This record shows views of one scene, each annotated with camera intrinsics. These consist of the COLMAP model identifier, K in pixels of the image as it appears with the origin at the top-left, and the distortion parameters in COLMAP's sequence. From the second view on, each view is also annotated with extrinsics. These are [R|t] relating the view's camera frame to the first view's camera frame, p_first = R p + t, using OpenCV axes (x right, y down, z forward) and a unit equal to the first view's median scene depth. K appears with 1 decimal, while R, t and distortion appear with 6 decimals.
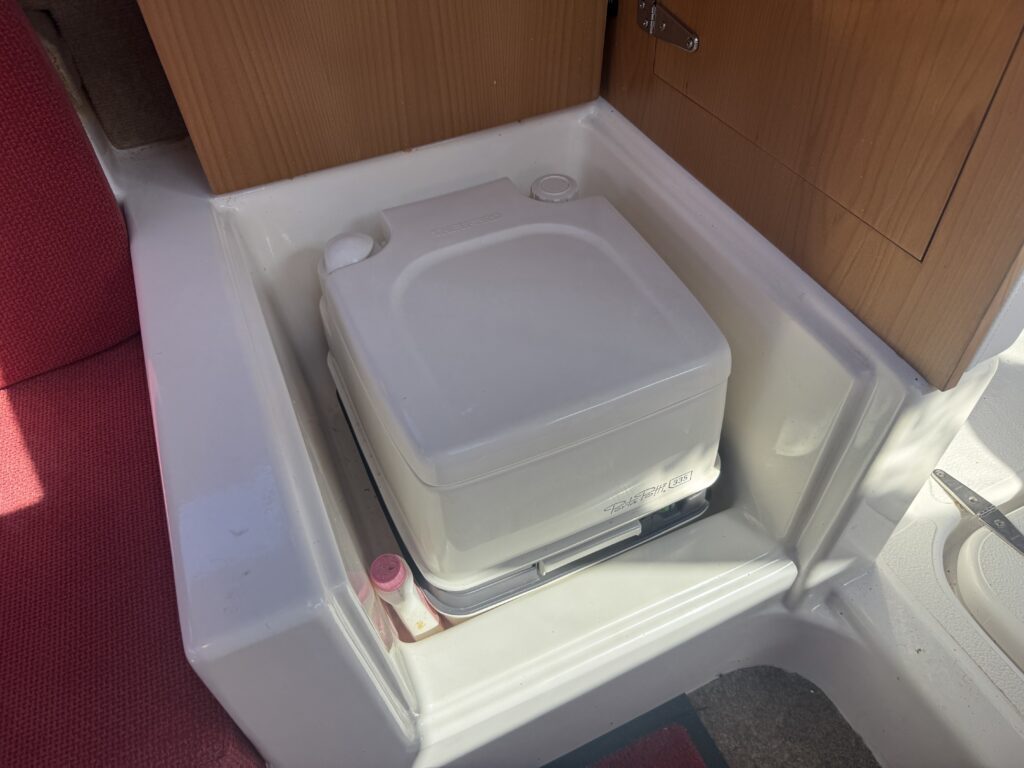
lens RADIAL K [[722.6, 0, 514.9], [0, 722.6, 383.8], [0, 0, 1]] dist [-0.012653, -0.003028]
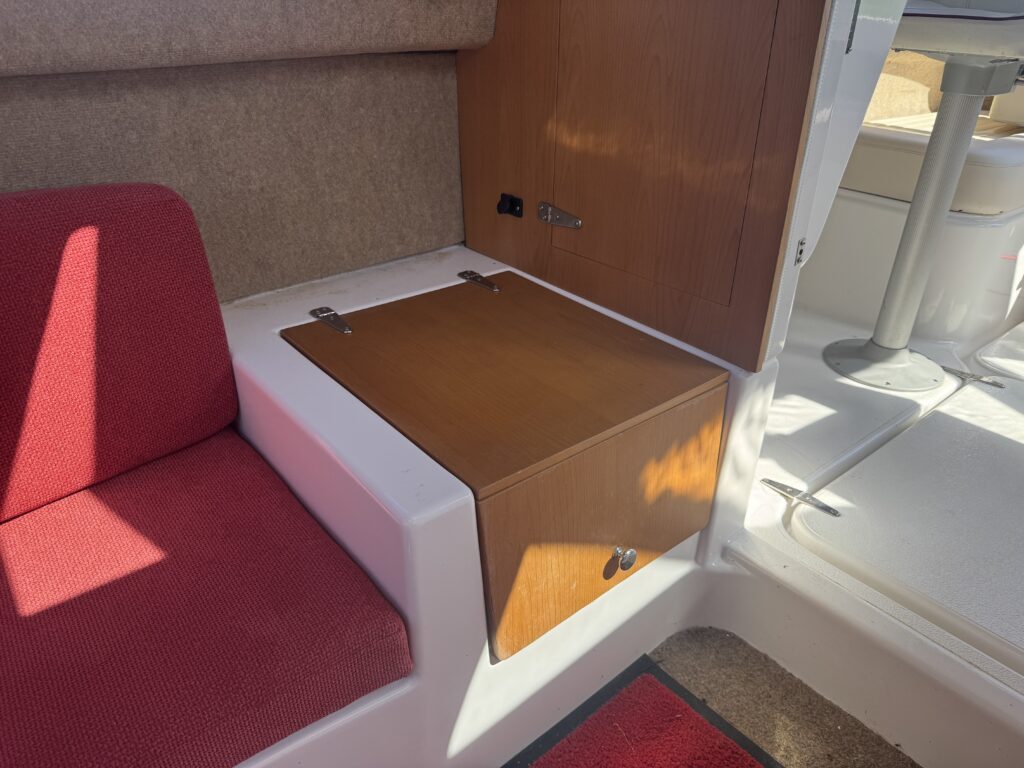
lens RADIAL K [[722.6, 0, 510.5], [0, 722.6, 386.2], [0, 0, 1]] dist [-0.012653, -0.003028]
pose [[0.962894, -0.084383, 0.256347, -0.332604], [0.159398, 0.944305, -0.287891, 0.319026], [-0.217776, 0.318069, 0.922716, -0.382585]]
